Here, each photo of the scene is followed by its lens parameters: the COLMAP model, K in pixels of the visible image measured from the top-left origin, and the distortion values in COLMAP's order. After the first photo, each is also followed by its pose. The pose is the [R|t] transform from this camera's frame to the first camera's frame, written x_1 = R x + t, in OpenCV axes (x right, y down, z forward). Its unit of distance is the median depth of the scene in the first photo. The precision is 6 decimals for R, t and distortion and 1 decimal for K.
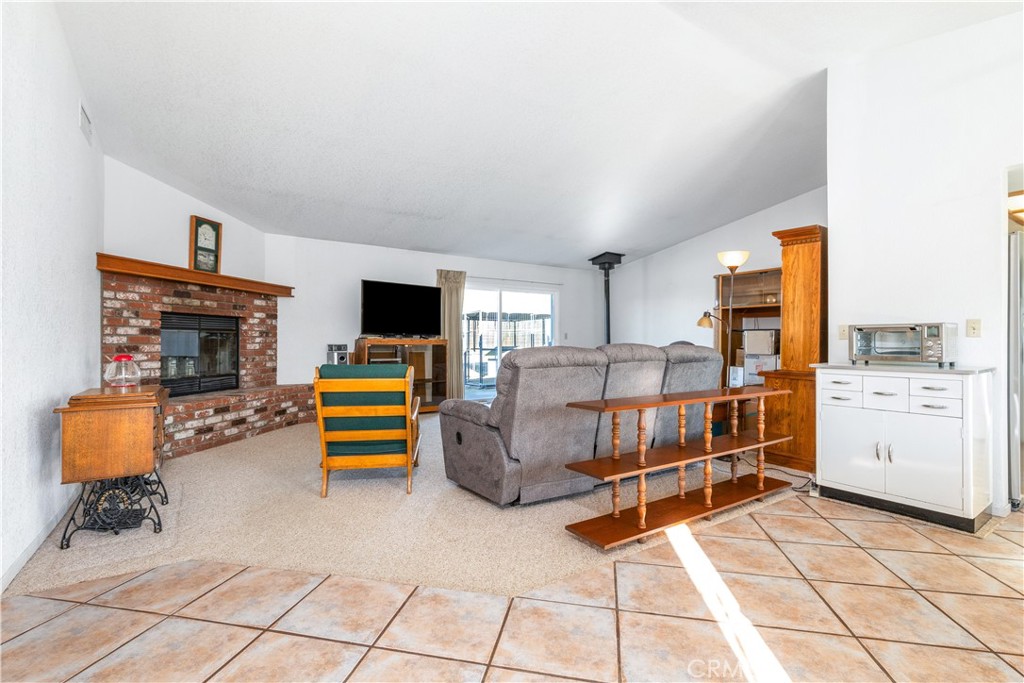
lens RADIAL K [[461.1, 0, 512.1], [0, 461.1, 341.0], [0, 0, 1]] dist [0.017592, 0.000076]
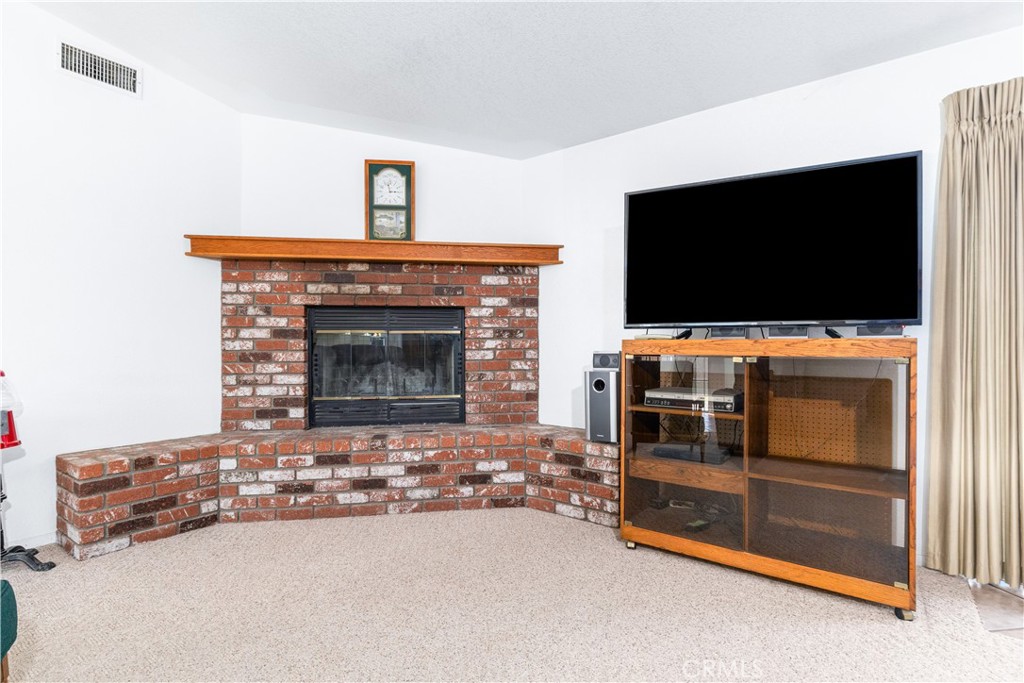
lens RADIAL K [[501.3, 0, 511.5], [0, 501.3, 344.6], [0, 0, 1]] dist [0.000192, 0.000025]
pose [[0.329319, -0.005639, -0.944202, 0.069340], [0.004567, 0.999980, -0.004379, 0.001582], [0.944208, -0.002870, 0.329338, 0.949900]]
